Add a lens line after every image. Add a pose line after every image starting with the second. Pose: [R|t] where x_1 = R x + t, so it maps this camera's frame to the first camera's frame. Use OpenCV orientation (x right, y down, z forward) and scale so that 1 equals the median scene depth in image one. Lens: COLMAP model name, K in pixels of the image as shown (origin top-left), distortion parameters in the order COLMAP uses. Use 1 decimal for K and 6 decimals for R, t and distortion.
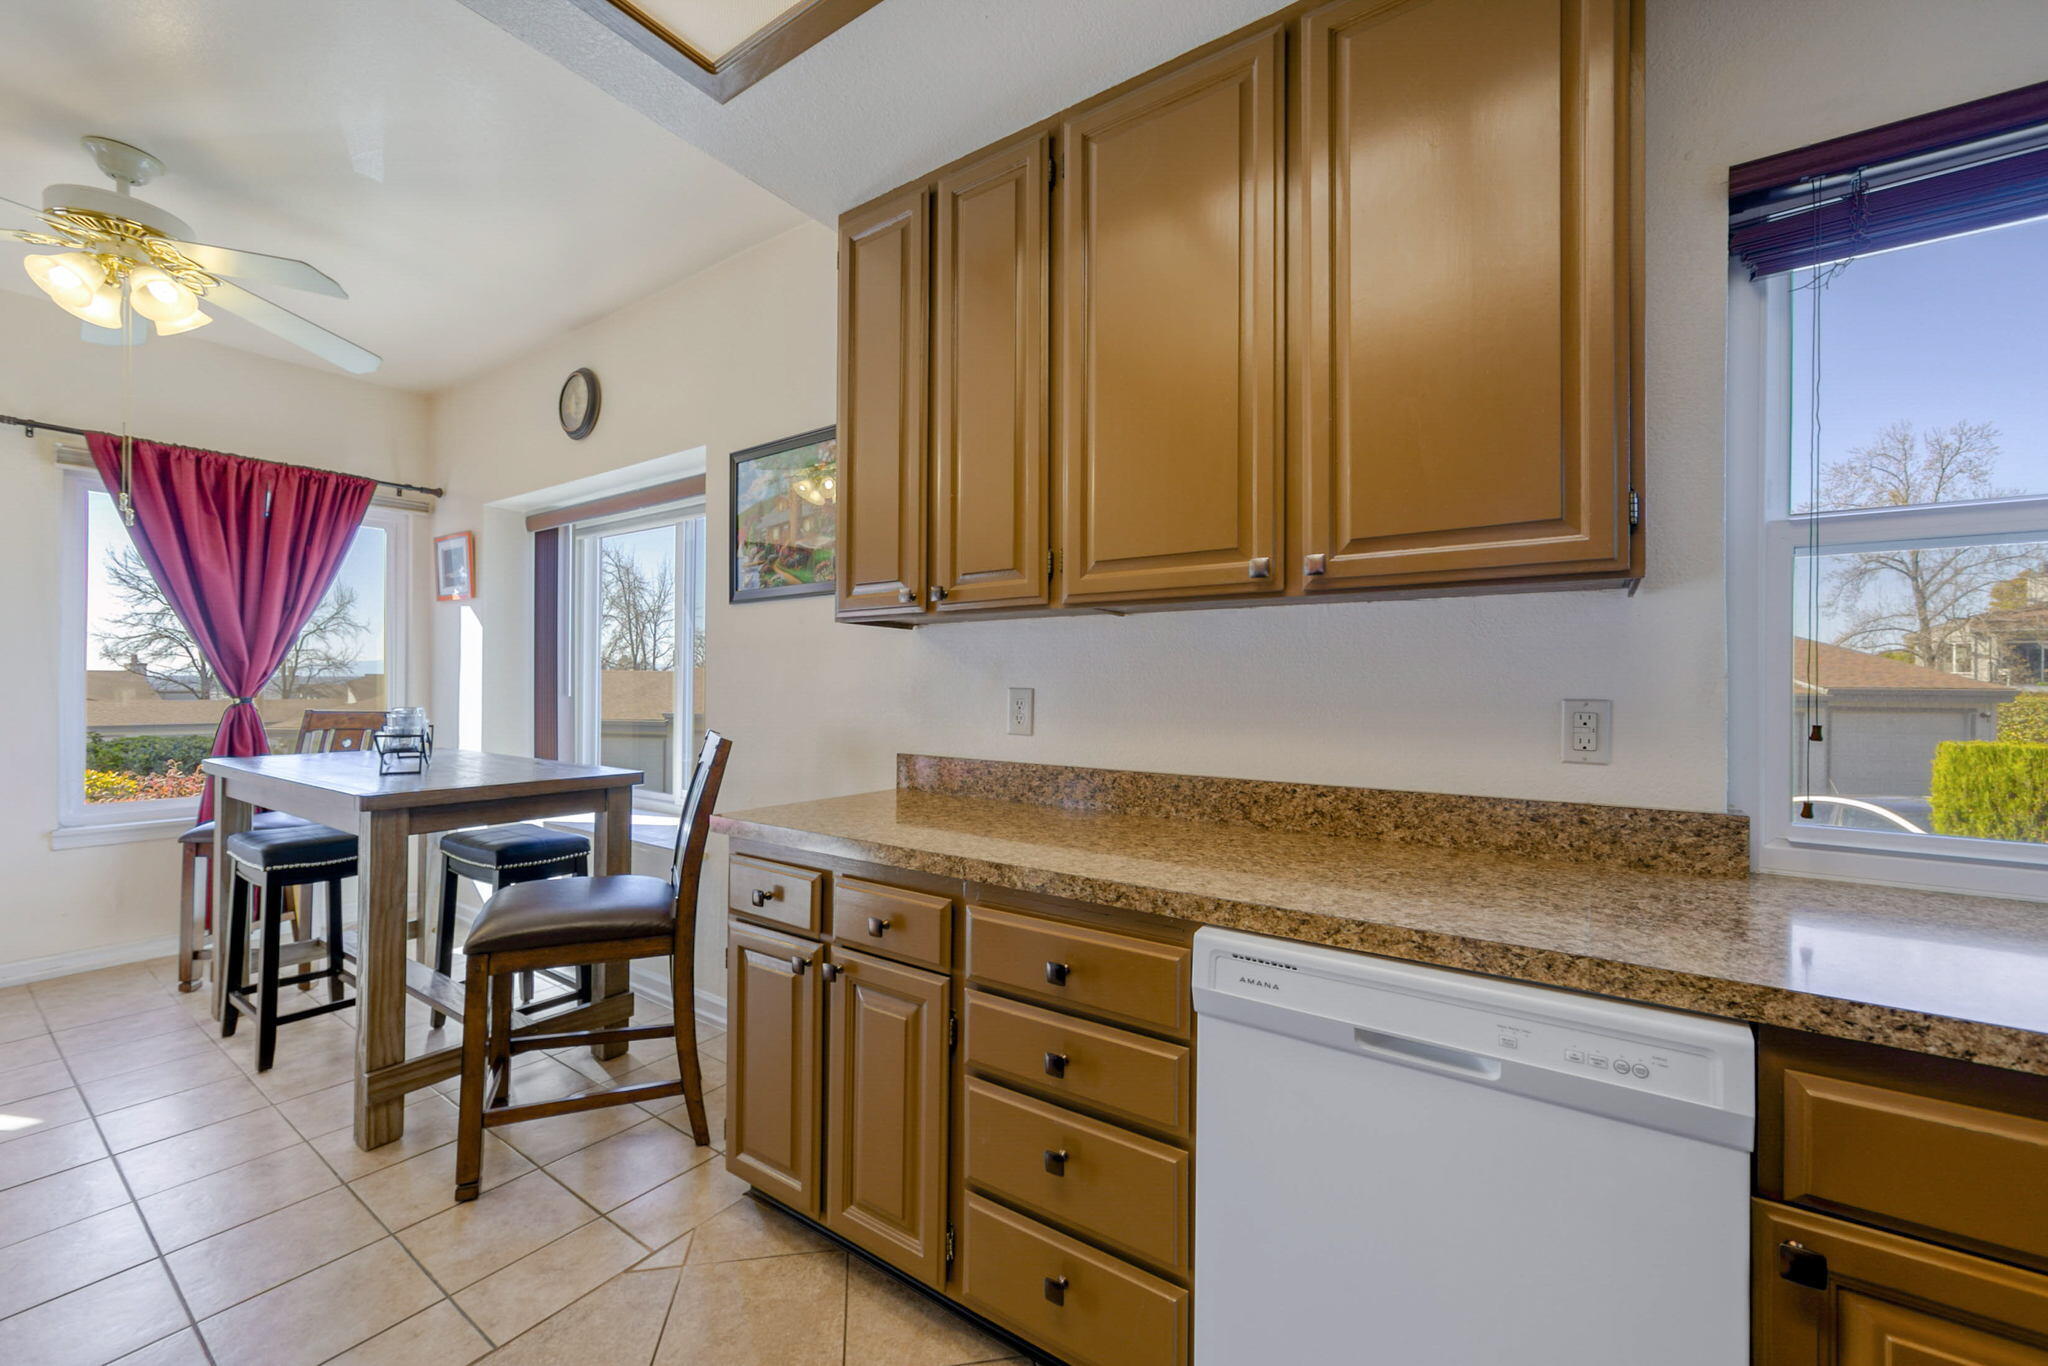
lens RADIAL K [[827.3, 0, 1025.7], [0, 827.3, 682.1], [0, 0, 1]] dist [-0.001140, 0.001989]
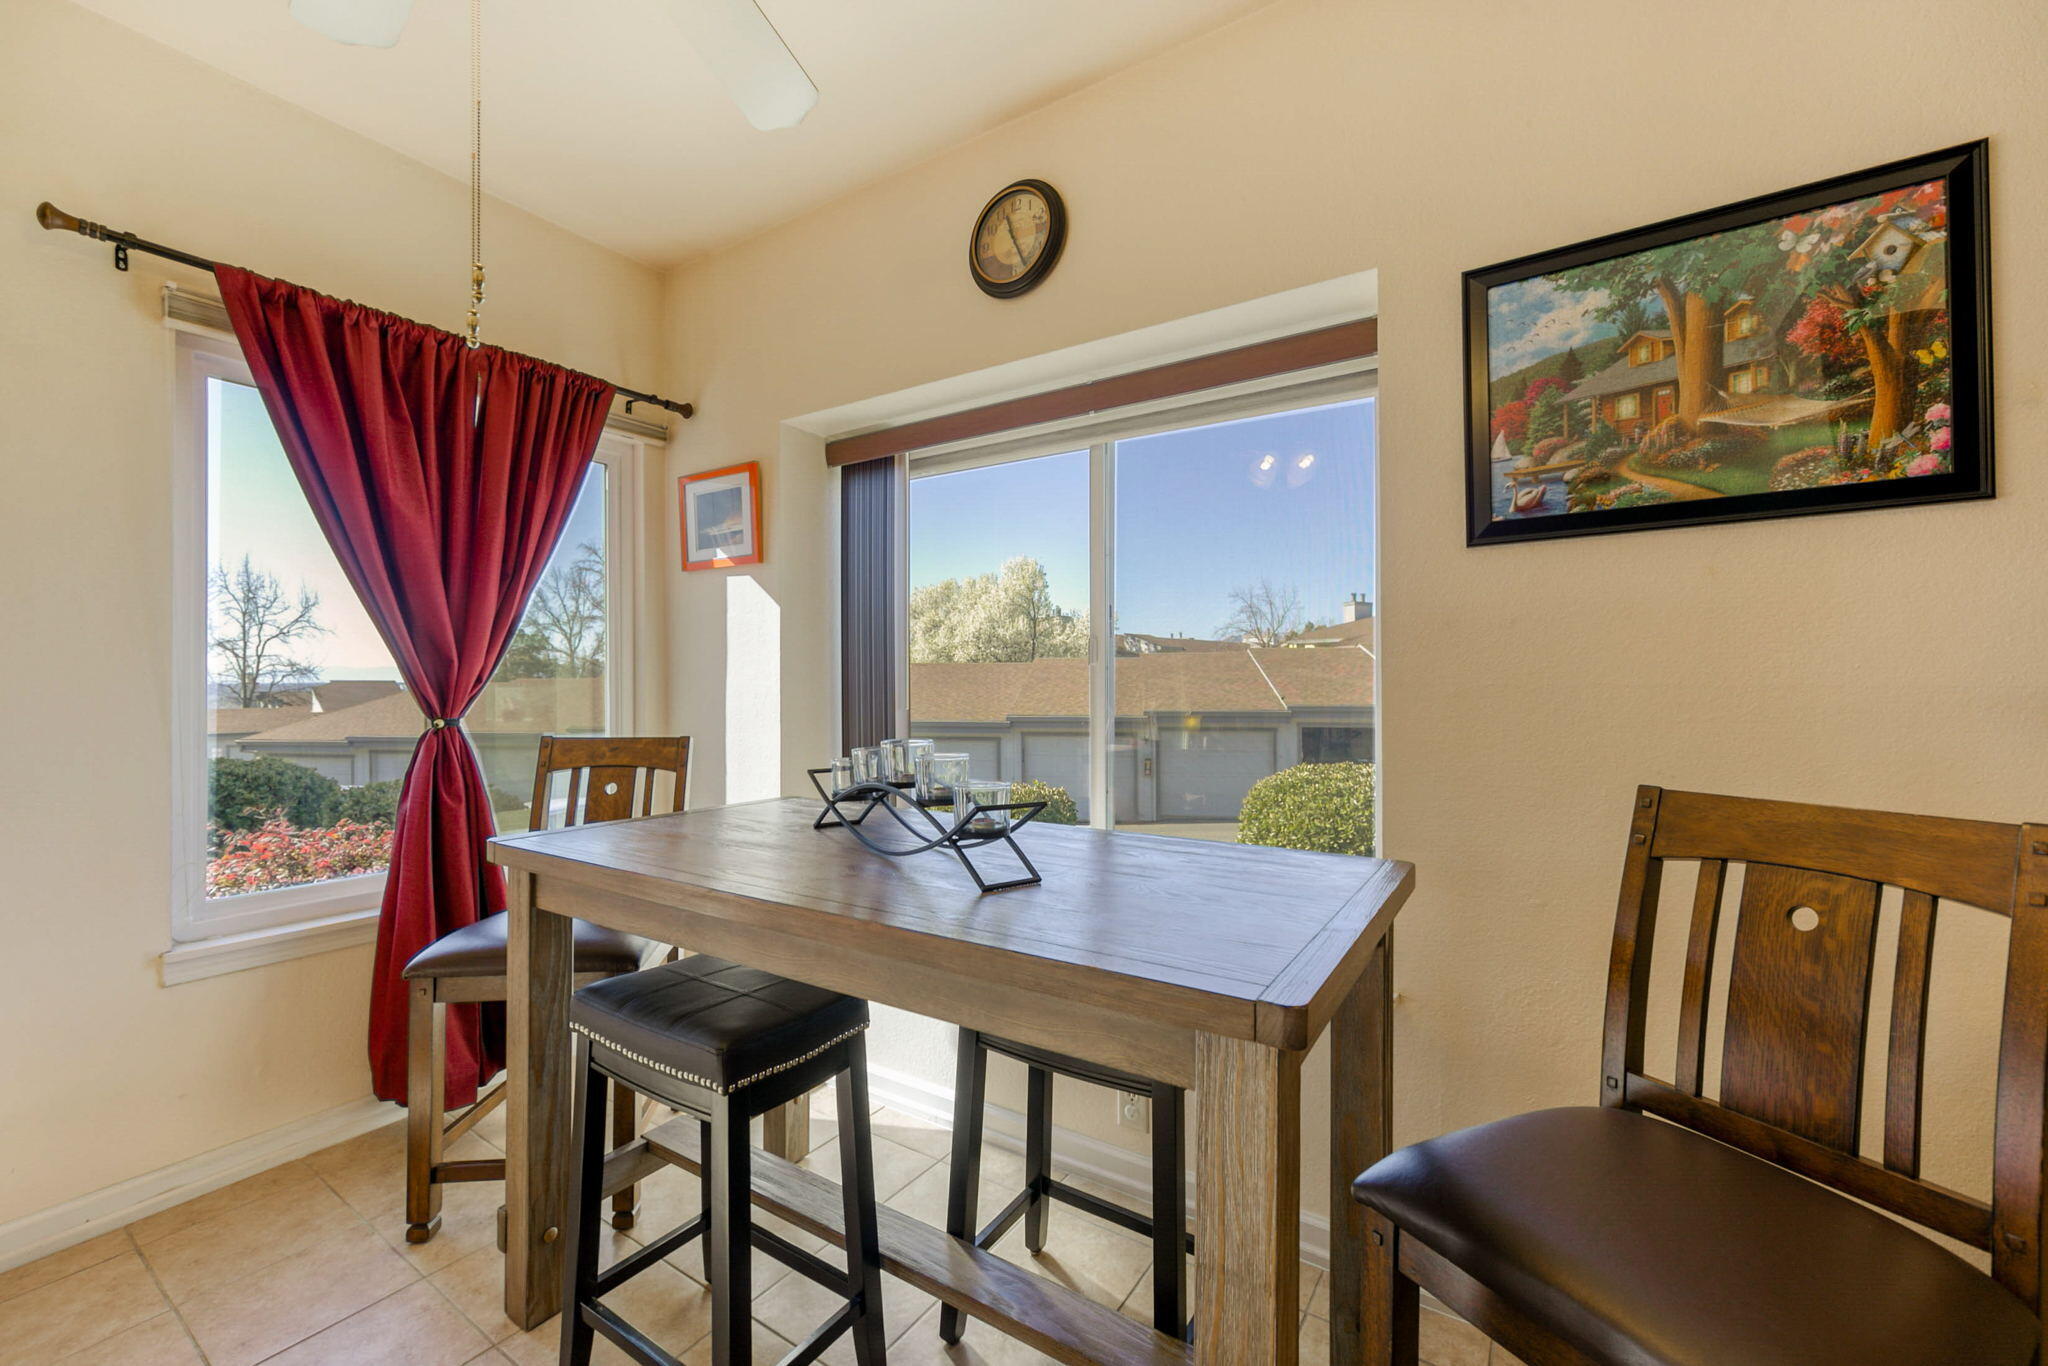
lens RADIAL K [[827.3, 0, 1018.0], [0, 827.3, 681.6], [0, 0, 1]] dist [-0.001140, 0.001989]
pose [[0.999446, -0.008502, 0.032191, -0.544937], [0.008544, 0.999963, -0.001187, -0.004232], [-0.032180, 0.001462, 0.999481, 0.369458]]
